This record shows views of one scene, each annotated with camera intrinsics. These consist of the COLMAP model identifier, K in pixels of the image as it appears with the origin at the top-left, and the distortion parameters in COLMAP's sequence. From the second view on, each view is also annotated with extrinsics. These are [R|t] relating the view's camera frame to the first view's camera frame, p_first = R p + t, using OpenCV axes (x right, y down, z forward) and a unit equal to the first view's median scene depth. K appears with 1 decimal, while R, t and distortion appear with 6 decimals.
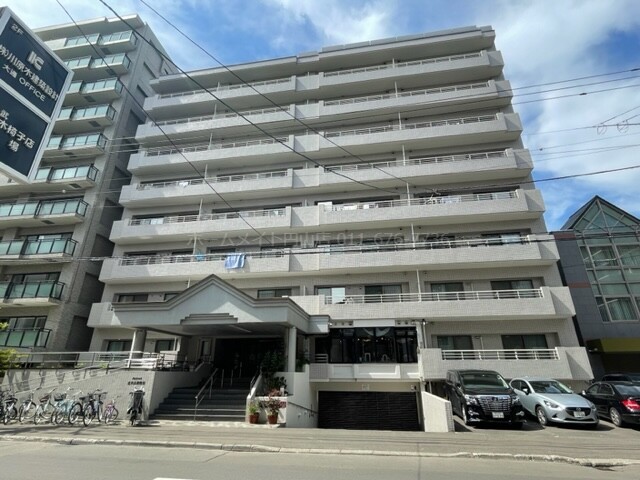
lens RADIAL K [[330.8, 0, 320.8], [0, 330.8, 240.0], [0, 0, 1]] dist [0.004972, 0.001496]
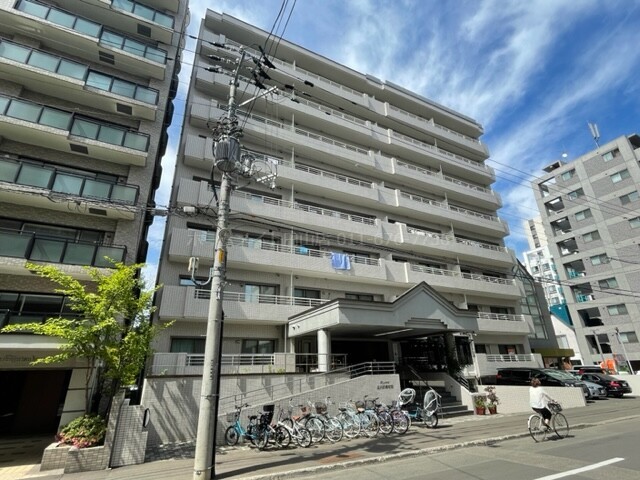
lens RADIAL K [[330.8, 0, 322.5], [0, 330.8, 239.4], [0, 0, 1]] dist [0.004972, 0.001496]
pose [[0.802279, 0.202203, 0.561660, -1.035727], [-0.196705, 0.977883, -0.071073, 0.094161], [-0.563609, -0.053461, 0.824310, 0.267351]]
